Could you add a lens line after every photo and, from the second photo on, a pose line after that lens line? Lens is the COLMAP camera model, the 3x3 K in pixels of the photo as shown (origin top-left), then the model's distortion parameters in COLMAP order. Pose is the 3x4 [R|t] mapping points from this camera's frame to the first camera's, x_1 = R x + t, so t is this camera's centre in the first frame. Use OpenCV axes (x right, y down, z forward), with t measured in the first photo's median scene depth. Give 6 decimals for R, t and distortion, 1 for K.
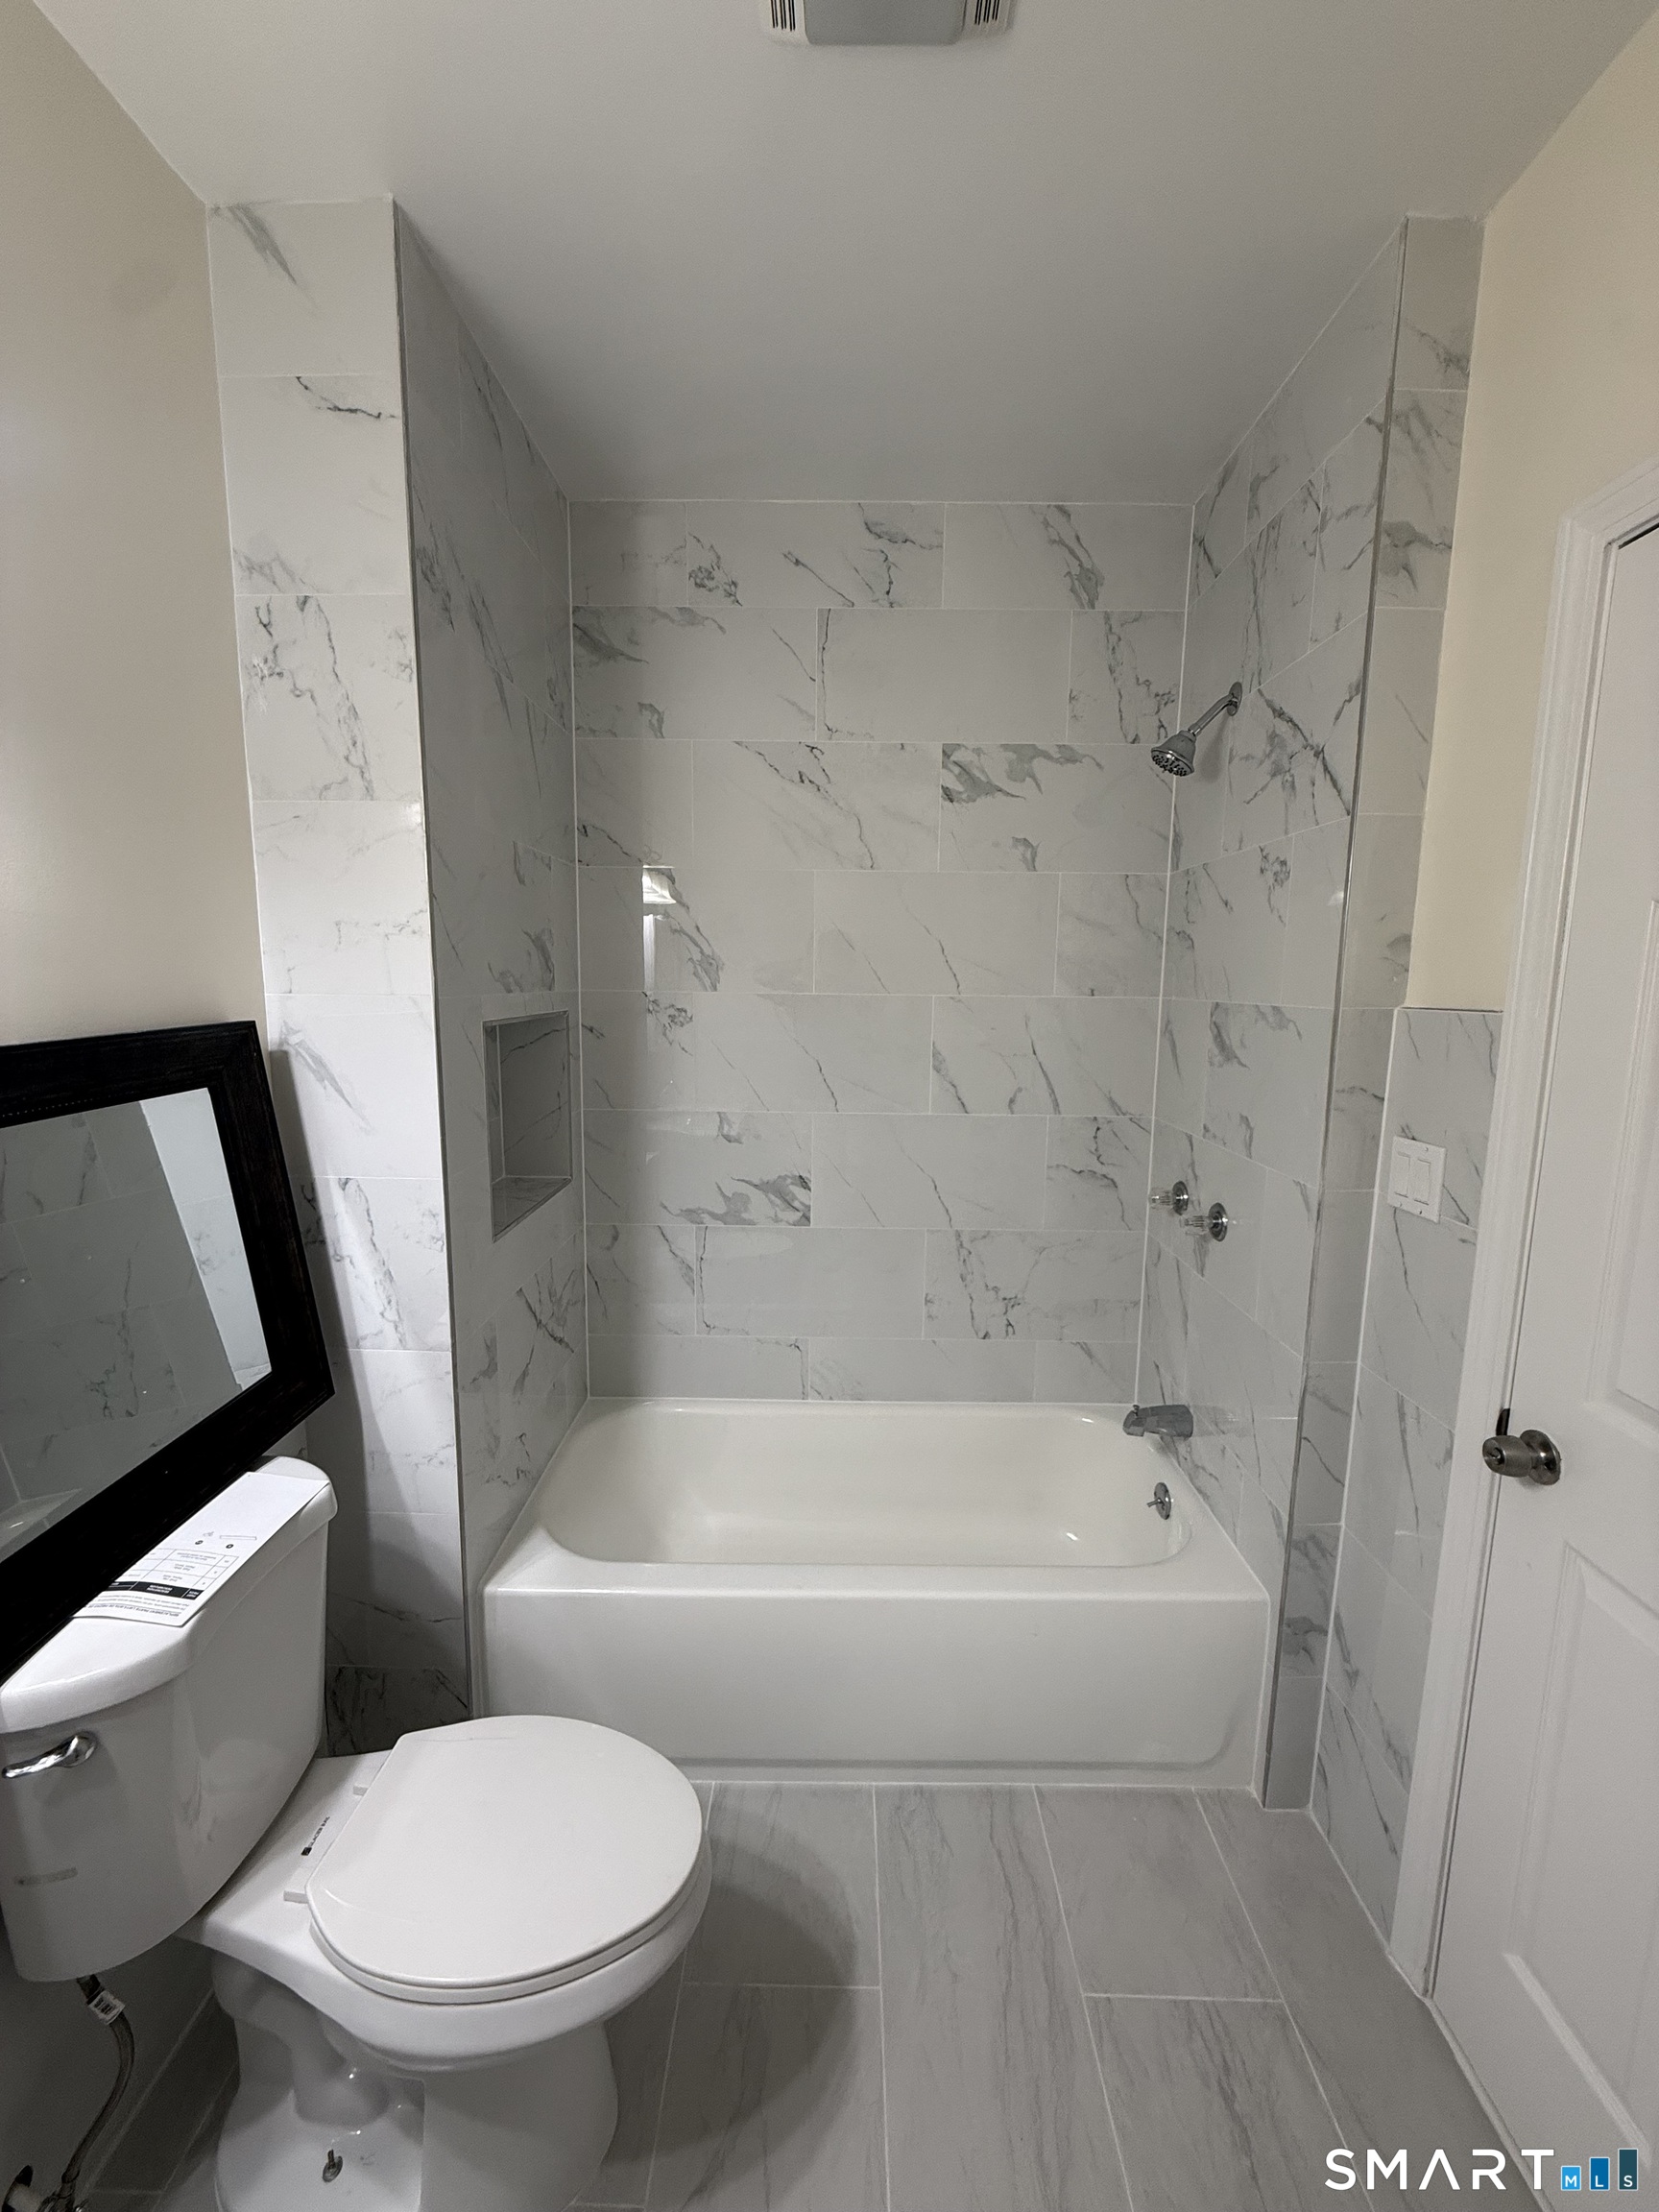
lens RADIAL K [[865.0, 0, 829.5], [0, 865.0, 1106.0], [0, 0, 1]] dist [-0.001115, -0.000131]
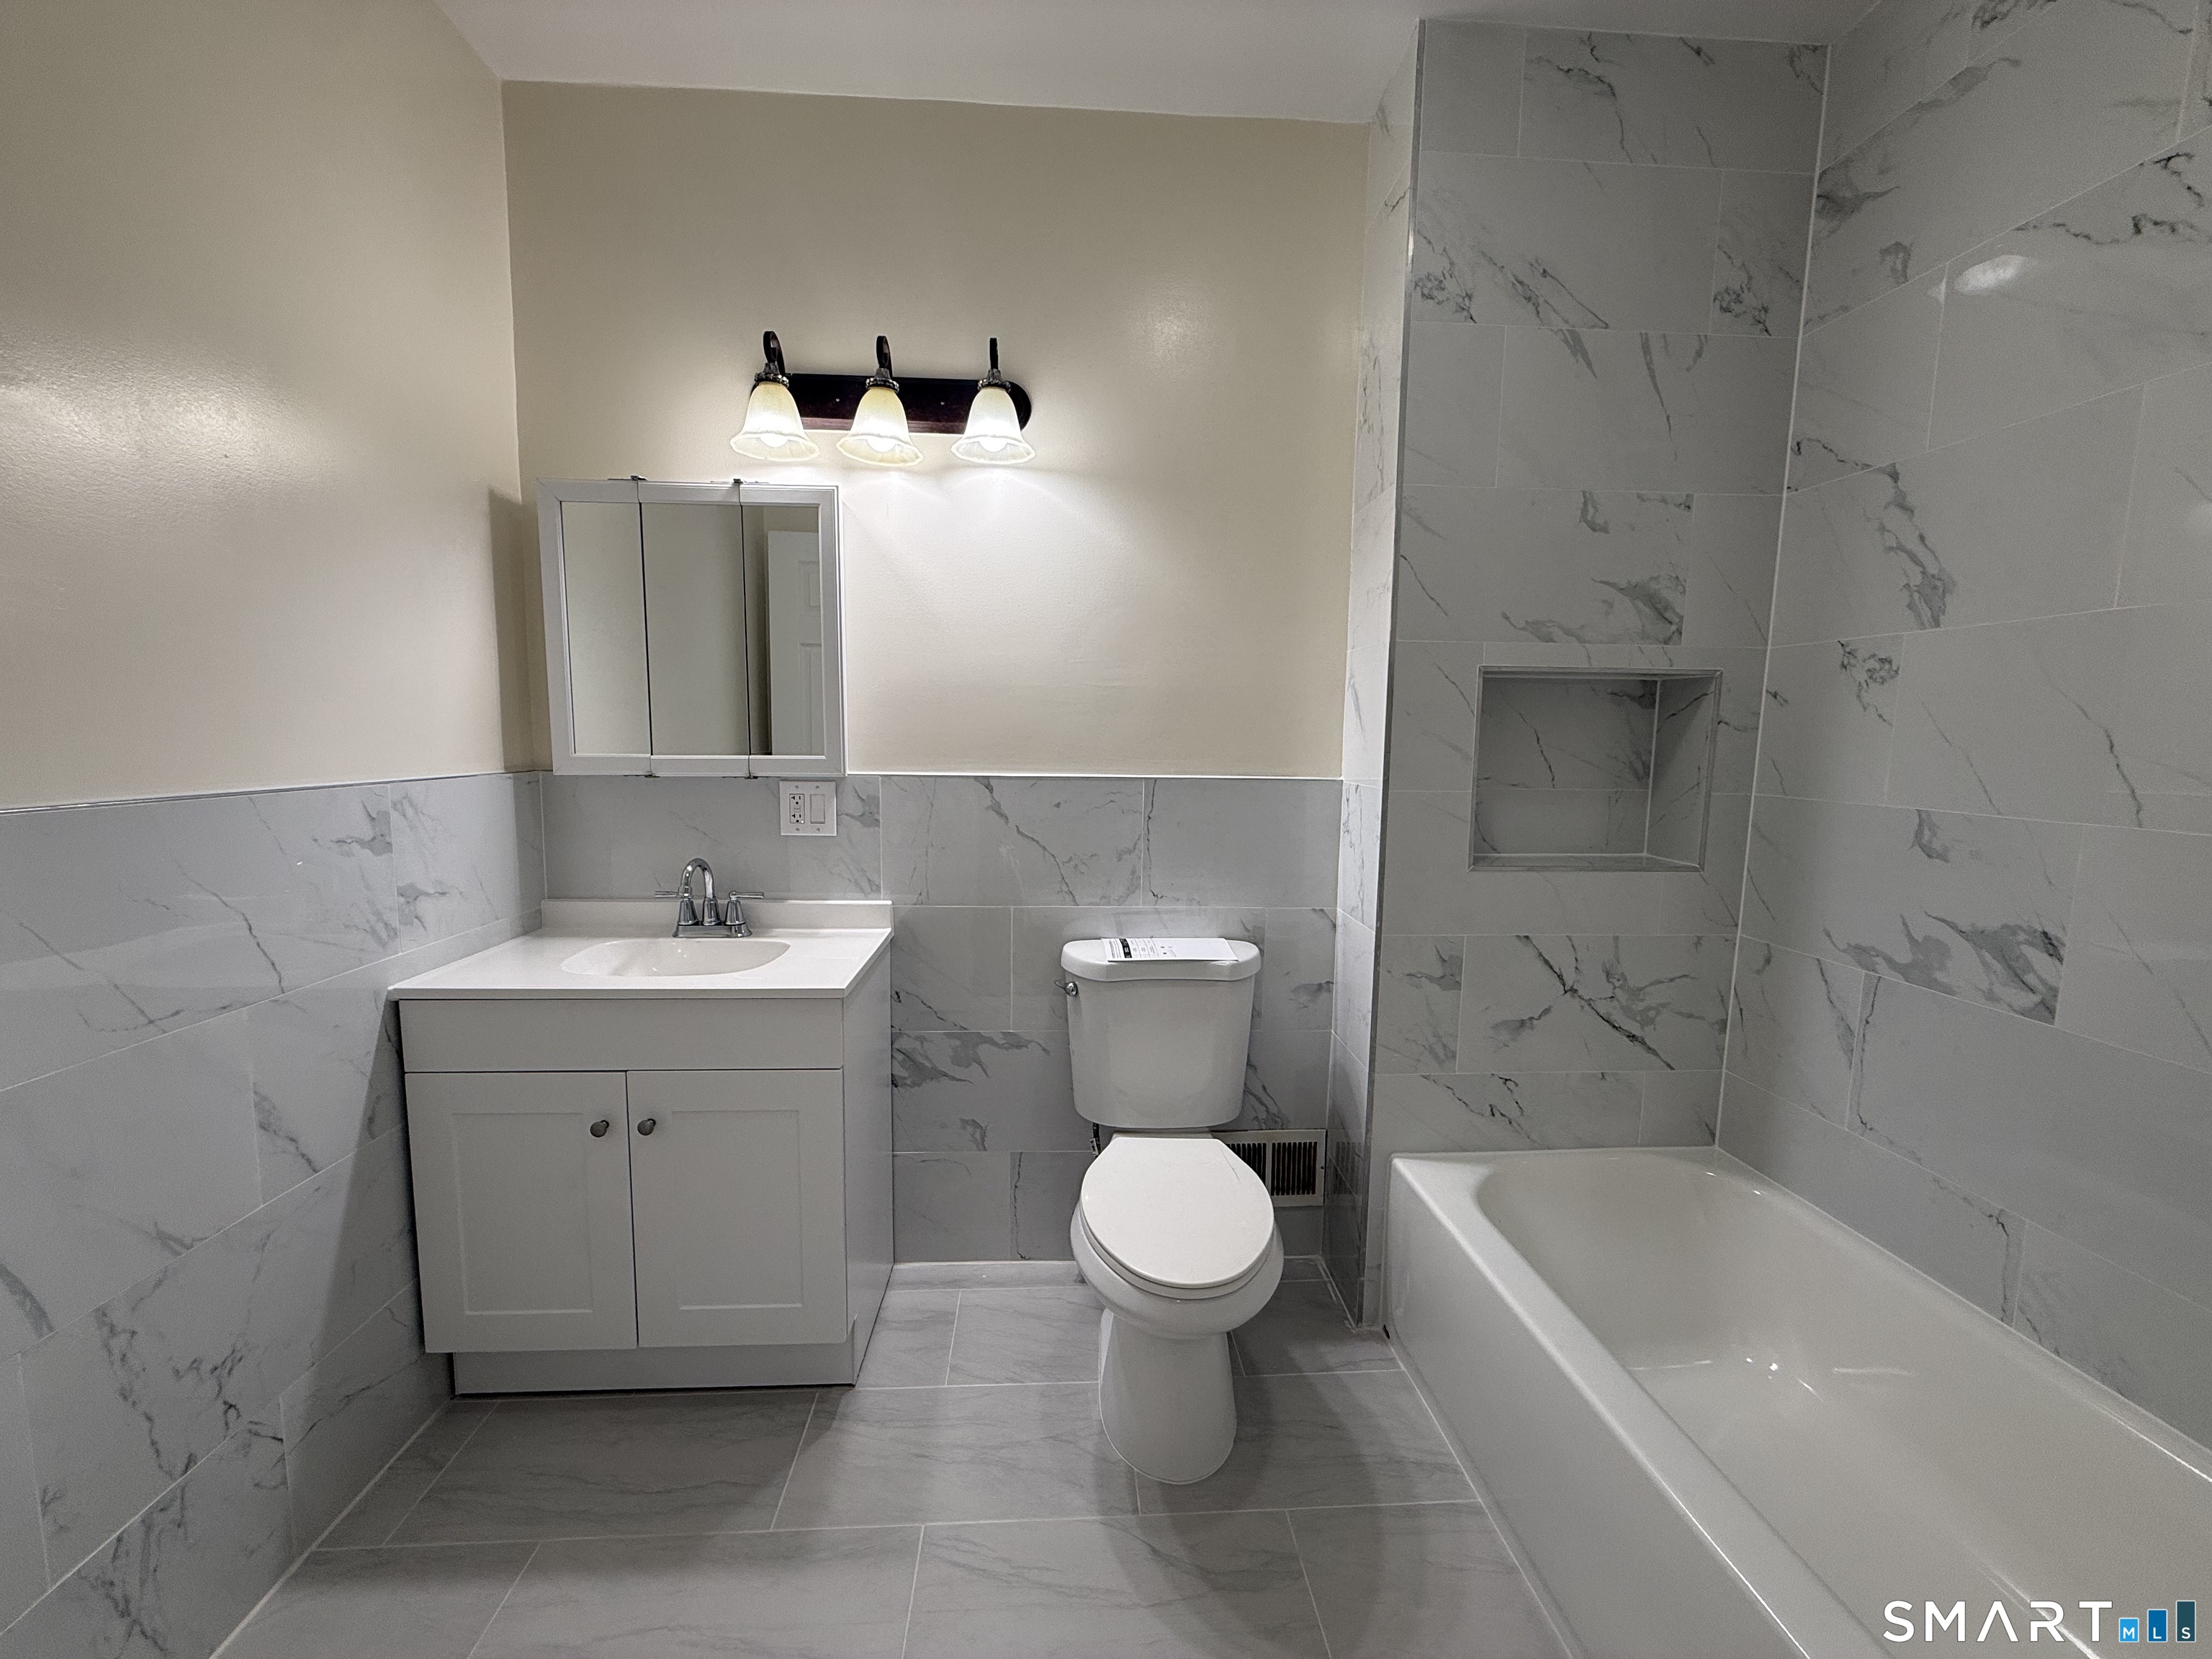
lens RADIAL K [[865.0, 0, 1106.0], [0, 865.0, 829.5], [0, 0, 1]] dist [-0.001115, -0.000131]
pose [[0.091574, 0.104456, -0.990305, 0.482716], [-0.156418, 0.983647, 0.089290, 0.061233], [0.983437, 0.146725, 0.106415, 0.318074]]
